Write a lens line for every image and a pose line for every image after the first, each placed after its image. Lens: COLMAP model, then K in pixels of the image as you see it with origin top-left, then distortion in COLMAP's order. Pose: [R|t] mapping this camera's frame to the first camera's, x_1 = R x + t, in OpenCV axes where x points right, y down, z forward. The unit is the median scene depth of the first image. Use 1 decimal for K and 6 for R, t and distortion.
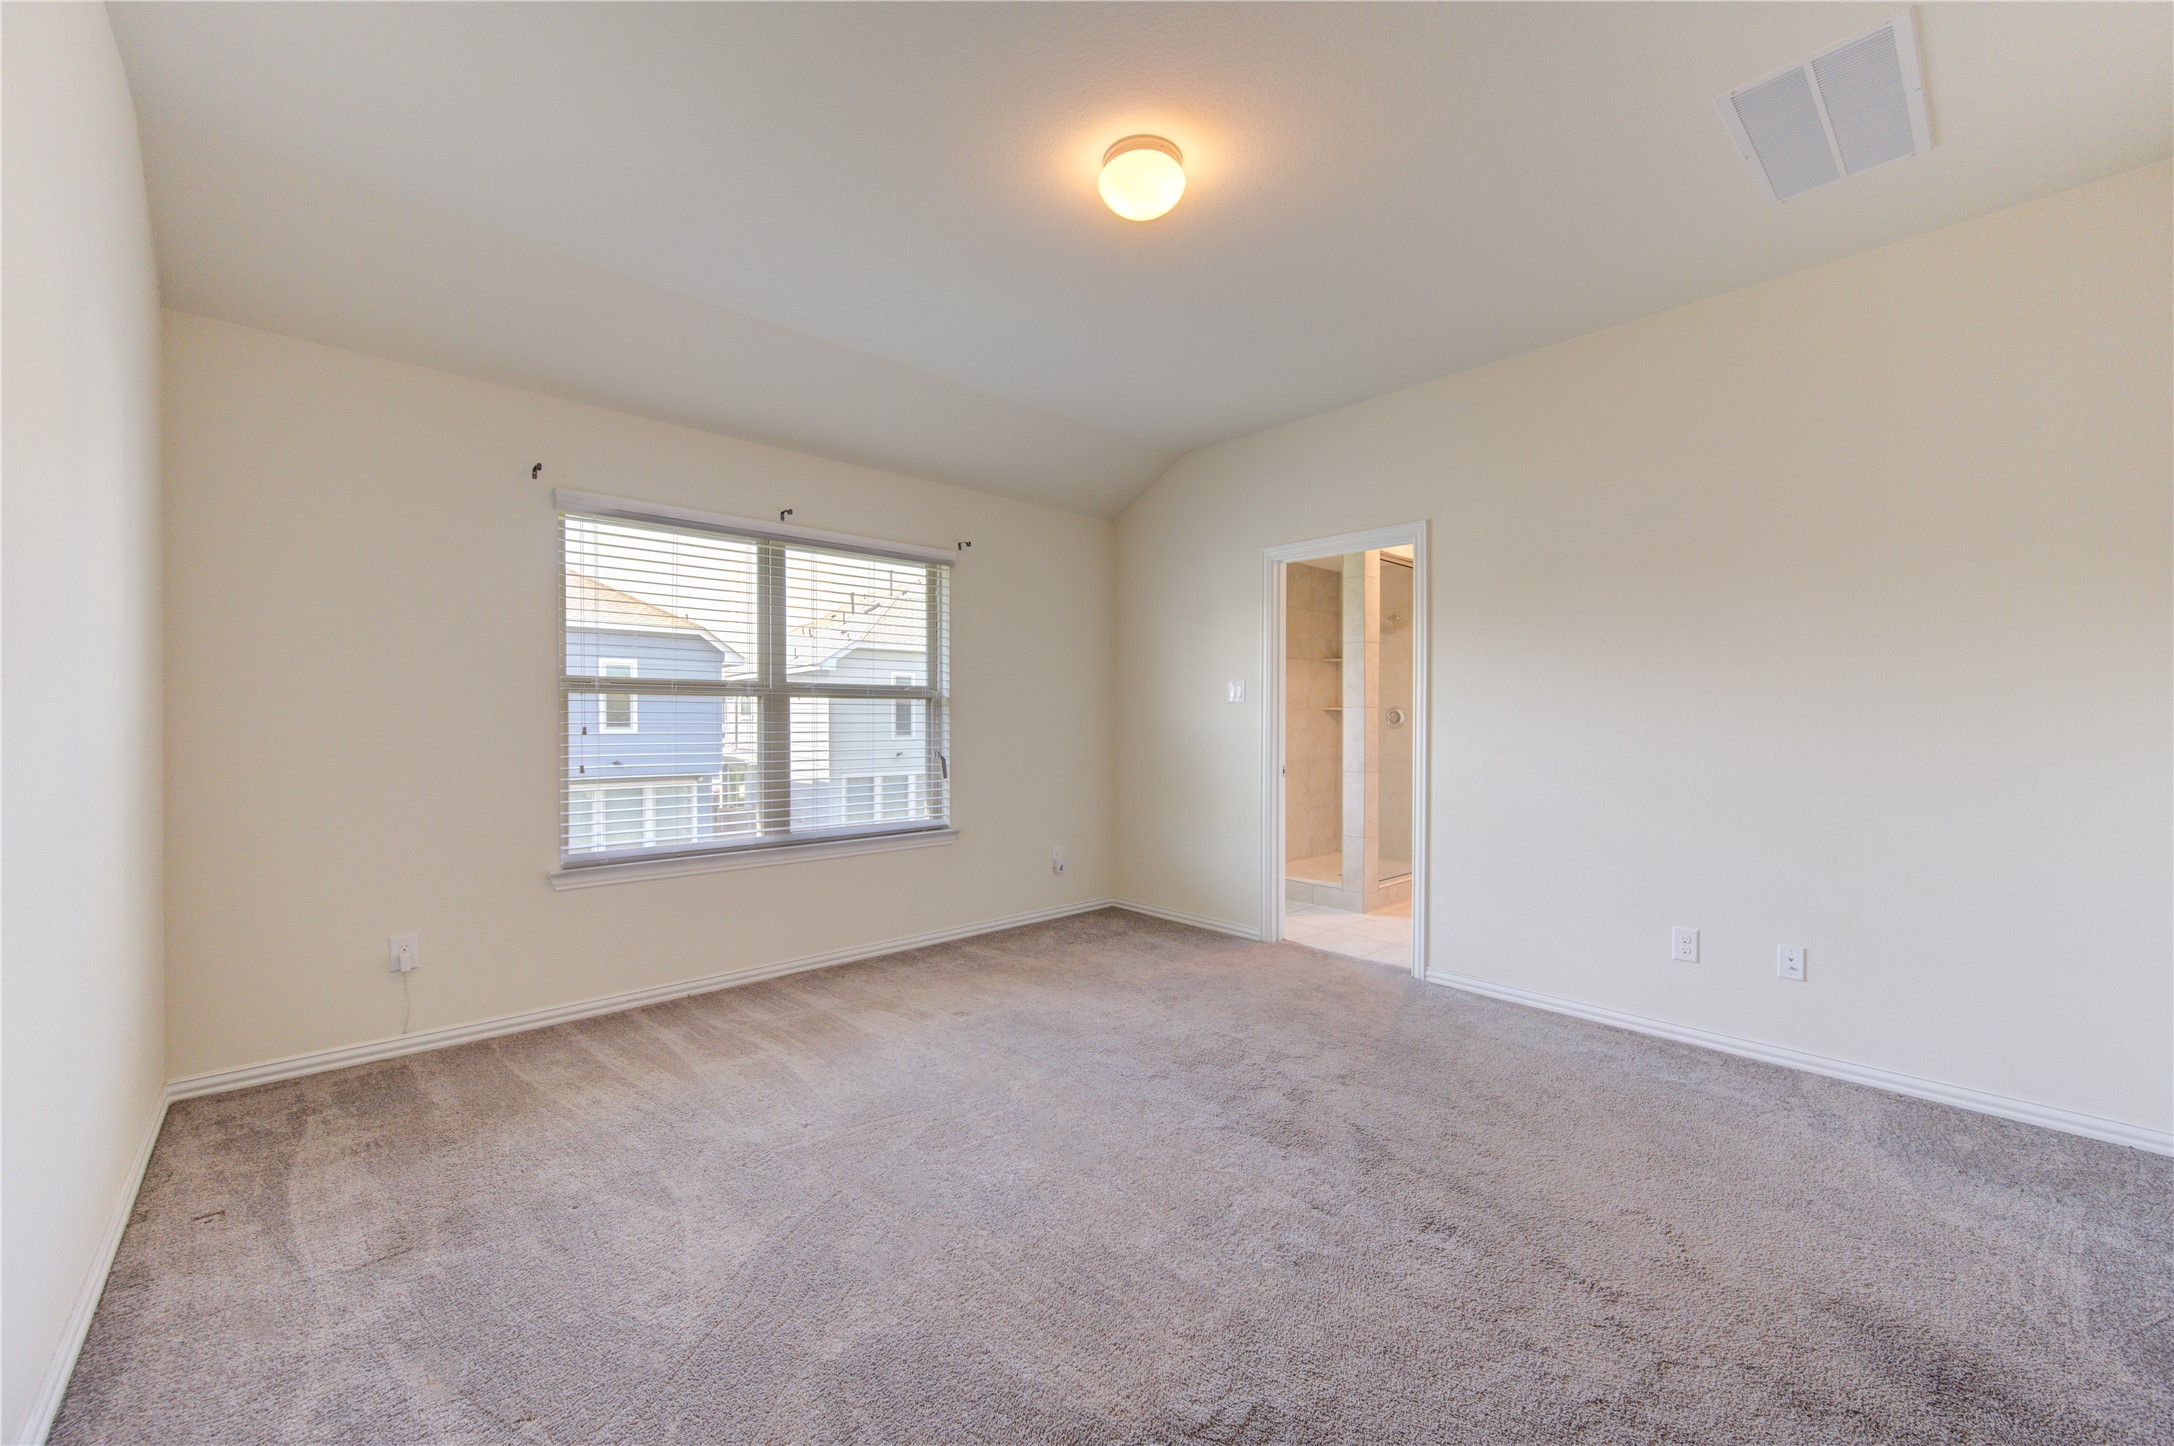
lens RADIAL K [[844.3, 0, 1094.1], [0, 844.3, 727.7], [0, 0, 1]] dist [0.001949, -0.000762]
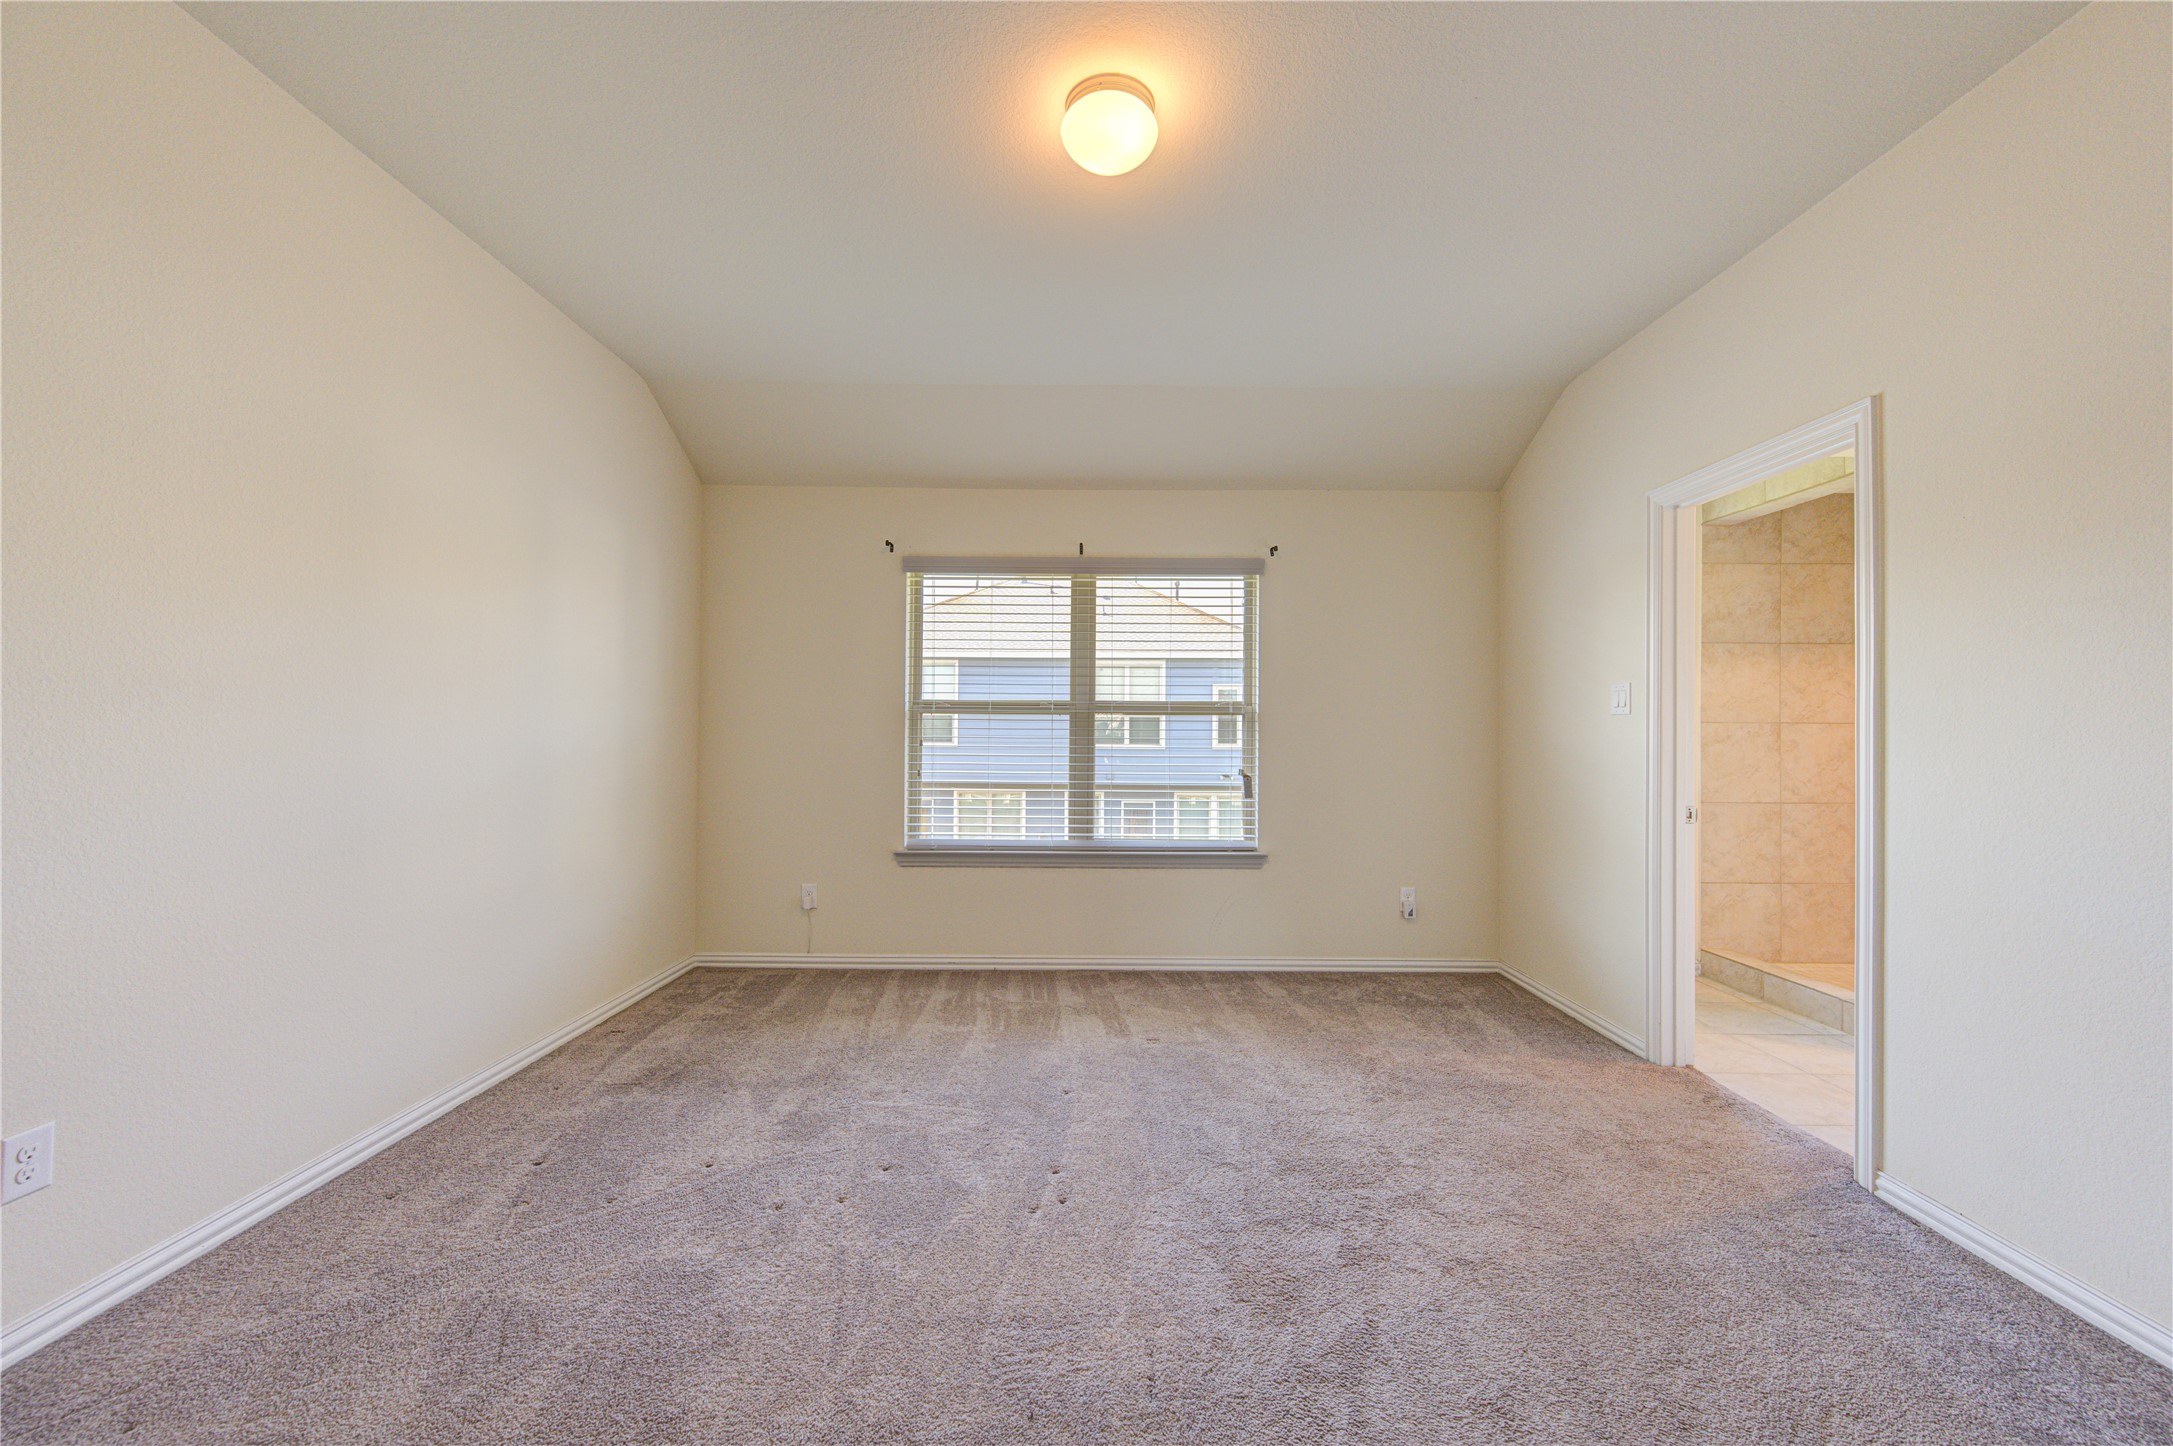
lens RADIAL K [[843.9, 0, 1094.9], [0, 843.9, 726.6], [0, 0, 1]] dist [0.001949, -0.000762]
pose [[0.733051, -0.003329, -0.680166, 0.436070], [-0.012727, 0.999746, -0.018609, -0.000607], [0.680055, 0.022298, 0.732822, 0.234635]]
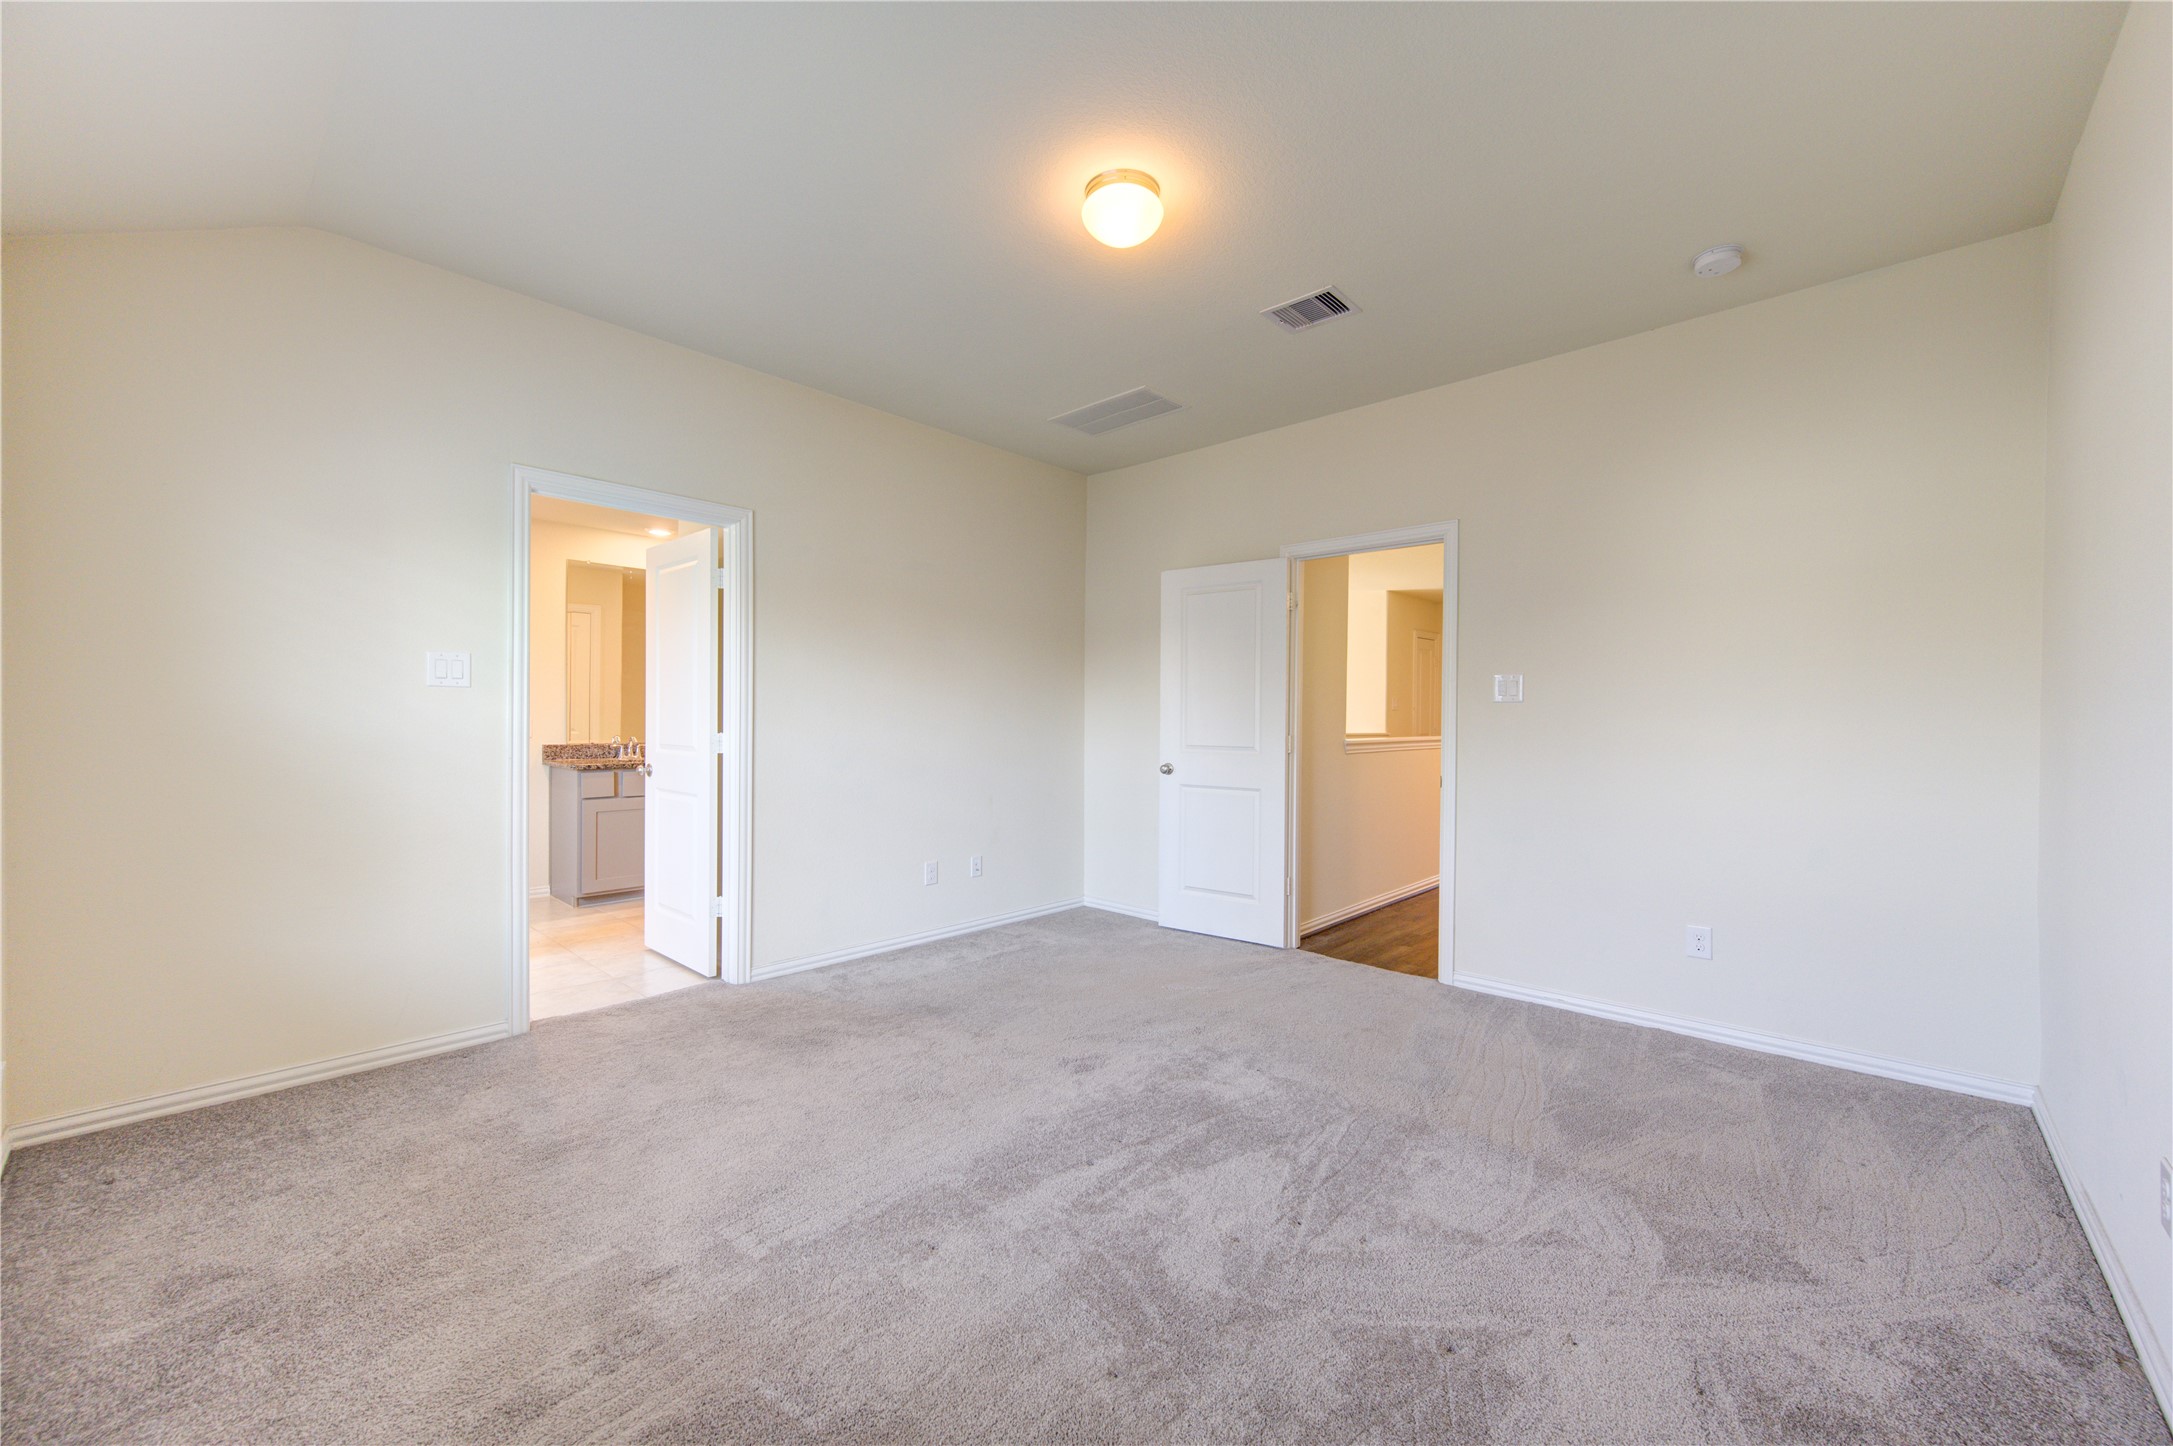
lens RADIAL K [[843.9, 0, 1083.4], [0, 843.9, 722.2], [0, 0, 1]] dist [0.001949, -0.000762]
pose [[-0.078599, -0.006458, 0.996885, -0.677365], [-0.001856, 0.999978, 0.006332, -0.010286], [-0.996905, -0.001353, -0.078610, 0.763563]]
